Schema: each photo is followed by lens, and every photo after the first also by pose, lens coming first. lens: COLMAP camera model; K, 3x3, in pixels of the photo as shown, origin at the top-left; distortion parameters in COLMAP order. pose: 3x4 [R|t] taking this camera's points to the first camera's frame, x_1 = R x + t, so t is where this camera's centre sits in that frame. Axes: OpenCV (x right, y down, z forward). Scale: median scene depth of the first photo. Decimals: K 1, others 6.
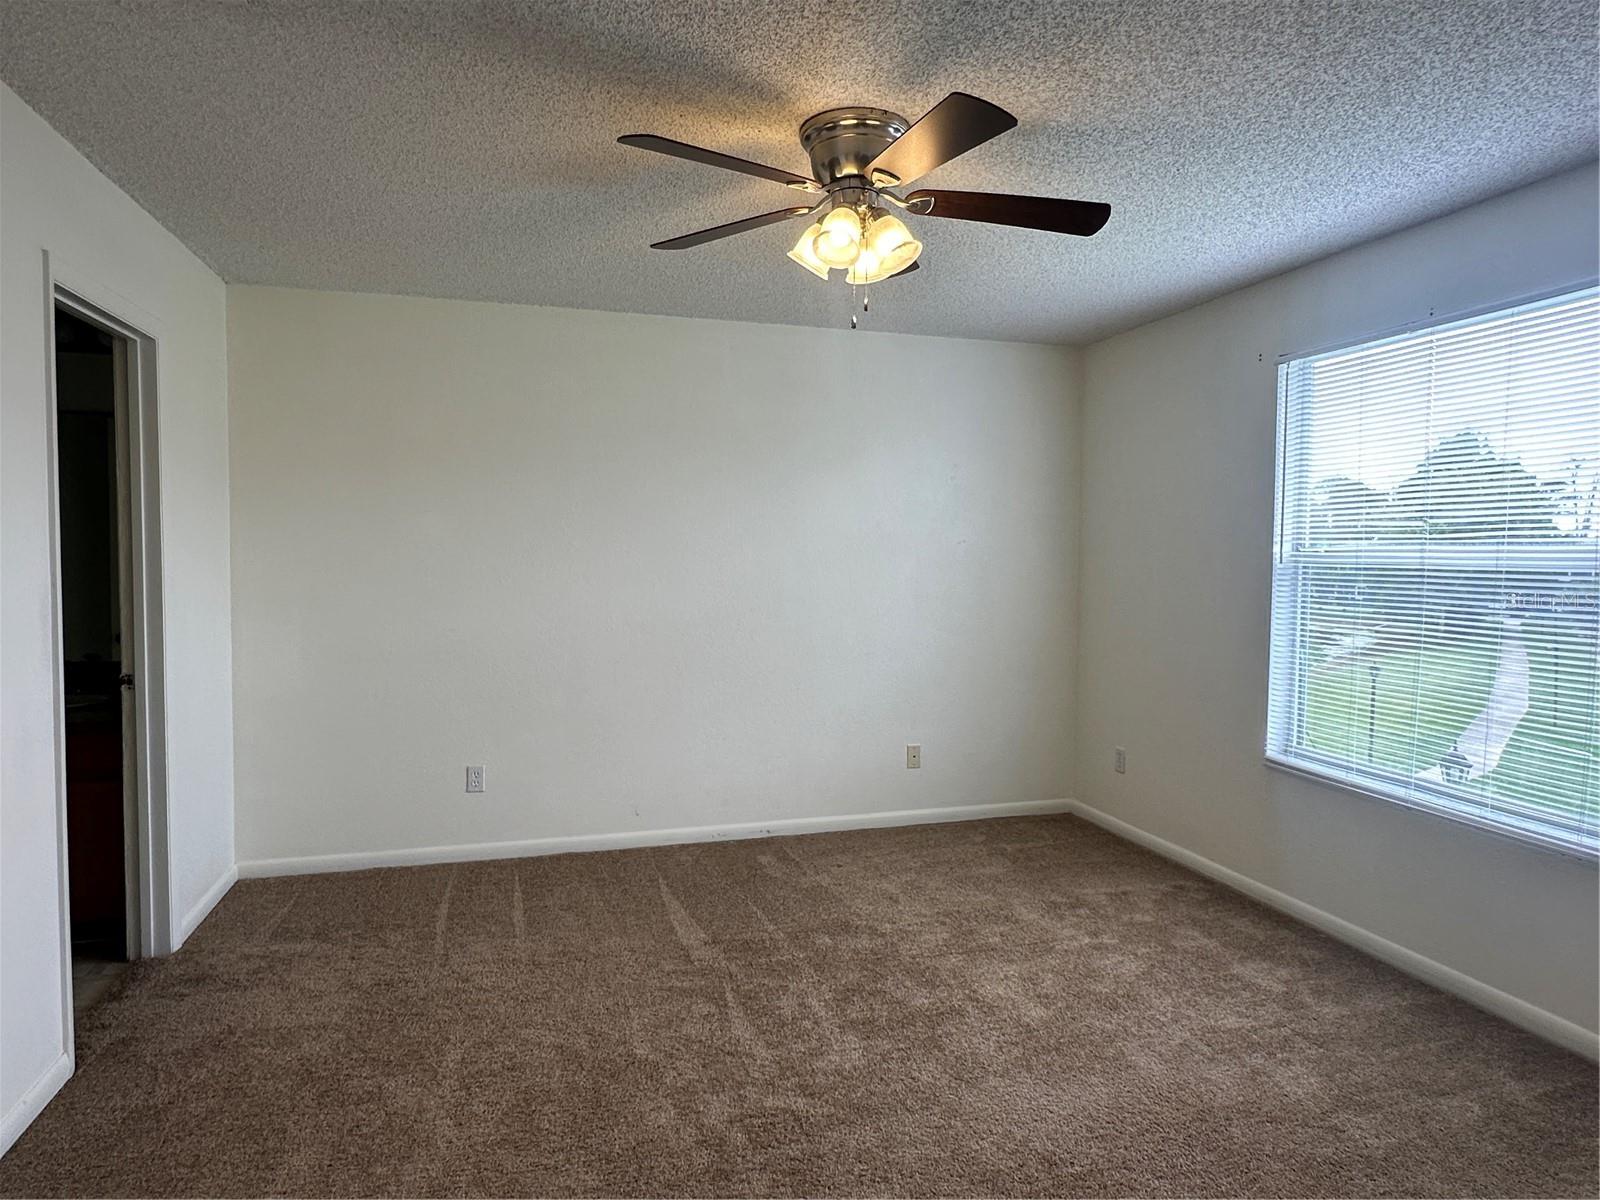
lens RADIAL K [[958.4, 0, 800.0], [0, 958.4, 600.0], [0, 0, 1]] dist [-0.000056, 0.000890]
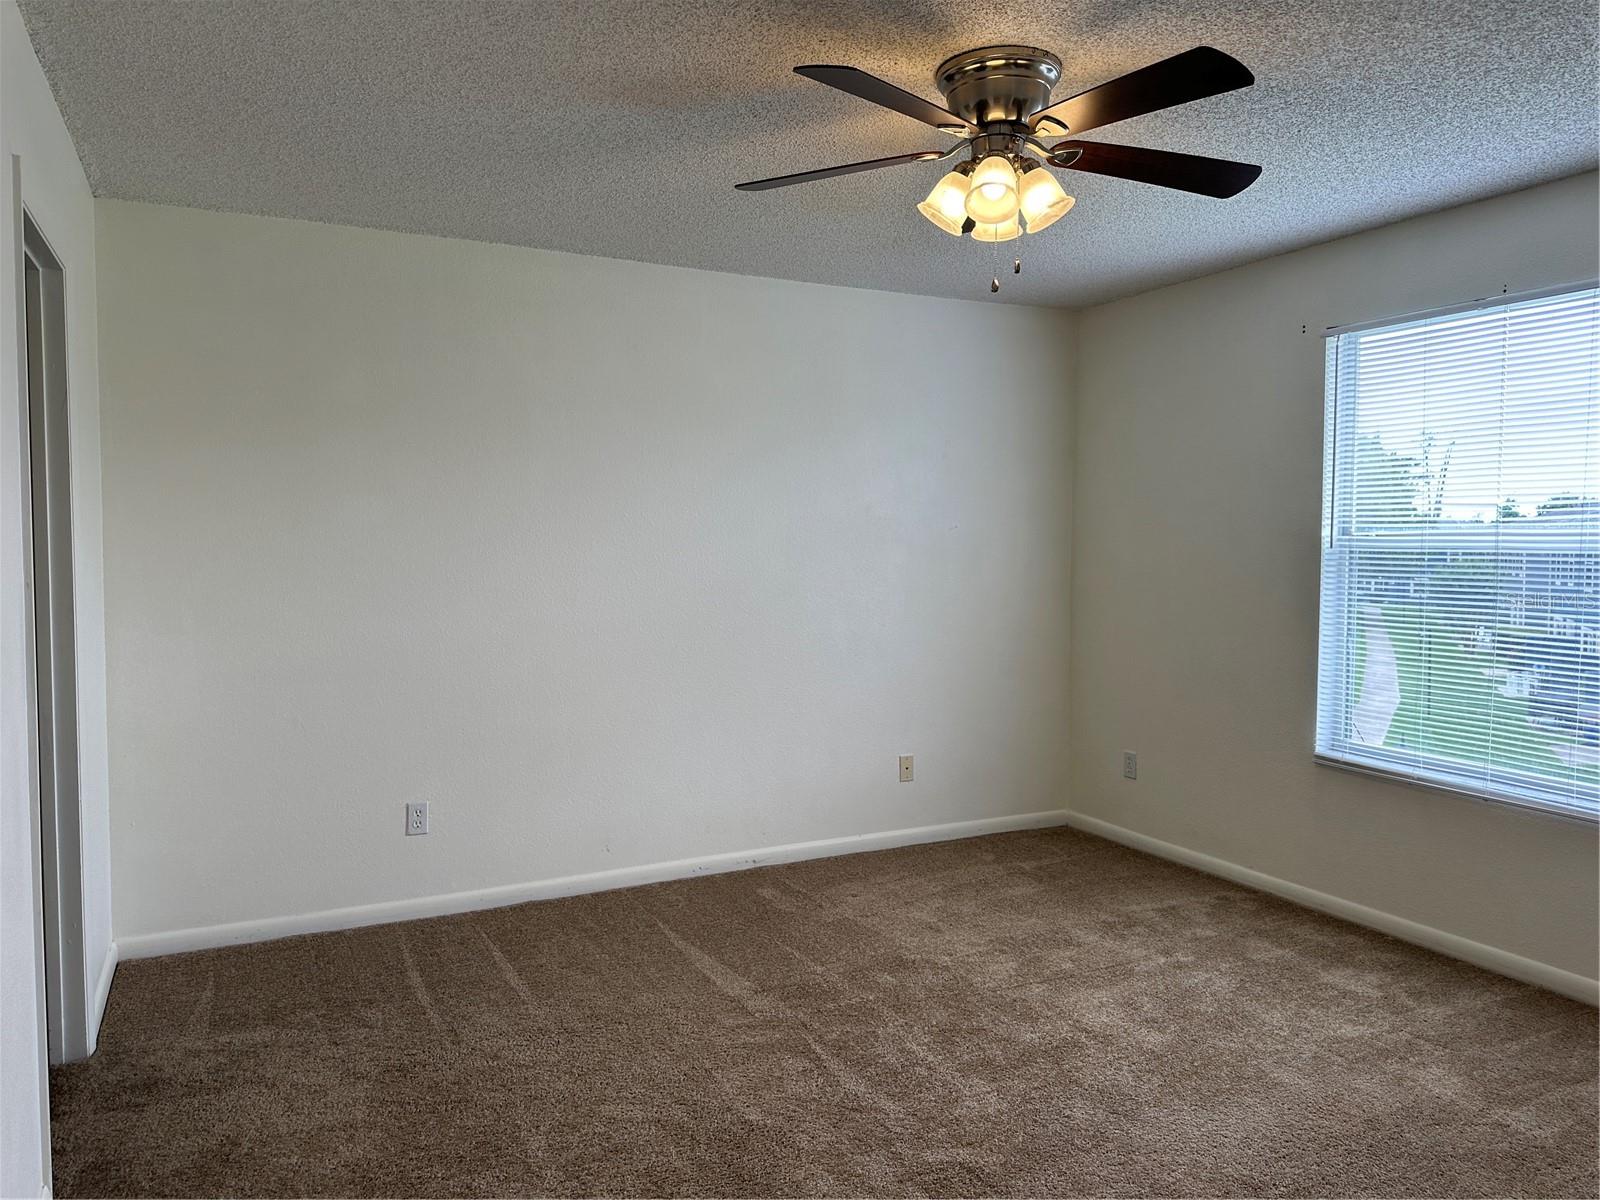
lens RADIAL K [[1124.3, 0, 800.0], [0, 1124.3, 600.0], [0, 0, 1]] dist [0.057140, -0.076012]
pose [[0.984937, -0.015122, 0.172249, -0.227730], [0.014313, 0.999880, 0.005938, -0.001555], [-0.172318, -0.003383, 0.985036, -0.012222]]
